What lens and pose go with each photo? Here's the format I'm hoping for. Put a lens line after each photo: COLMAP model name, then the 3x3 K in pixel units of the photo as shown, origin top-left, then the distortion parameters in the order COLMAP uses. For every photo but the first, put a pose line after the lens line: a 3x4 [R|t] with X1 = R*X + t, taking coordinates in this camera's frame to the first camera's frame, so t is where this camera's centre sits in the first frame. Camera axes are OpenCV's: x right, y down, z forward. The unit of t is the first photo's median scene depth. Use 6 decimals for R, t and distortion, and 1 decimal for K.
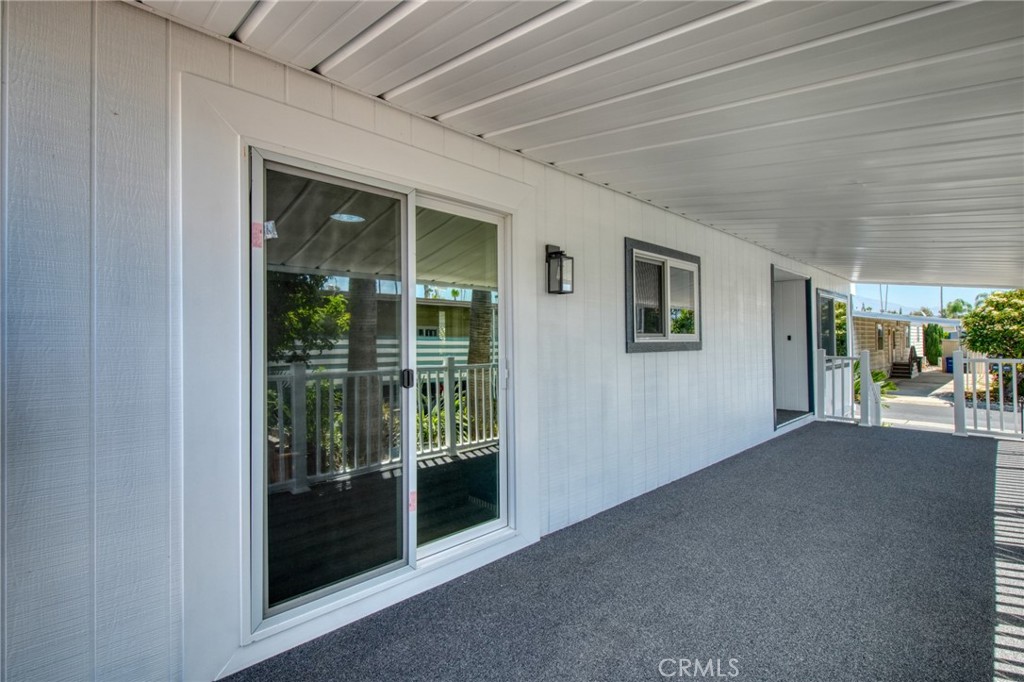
lens RADIAL K [[458.8, 0, 512.0], [0, 458.8, 341.0], [0, 0, 1]] dist [-0.001317, -0.000030]
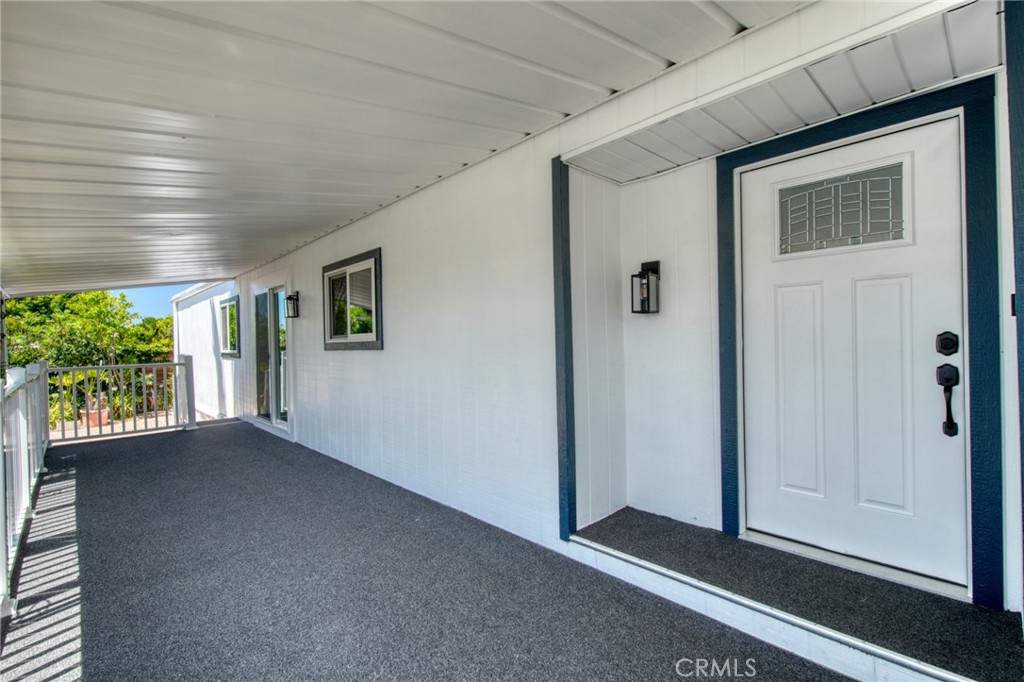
lens RADIAL K [[458.8, 0, 512.0], [0, 458.8, 341.0], [0, 0, 1]] dist [-0.001317, -0.000030]
pose [[-0.002063, 0.002572, -0.999995, 1.472331], [0.030117, 0.999543, 0.002509, 0.009234], [0.999544, -0.030112, -0.002140, 1.408796]]
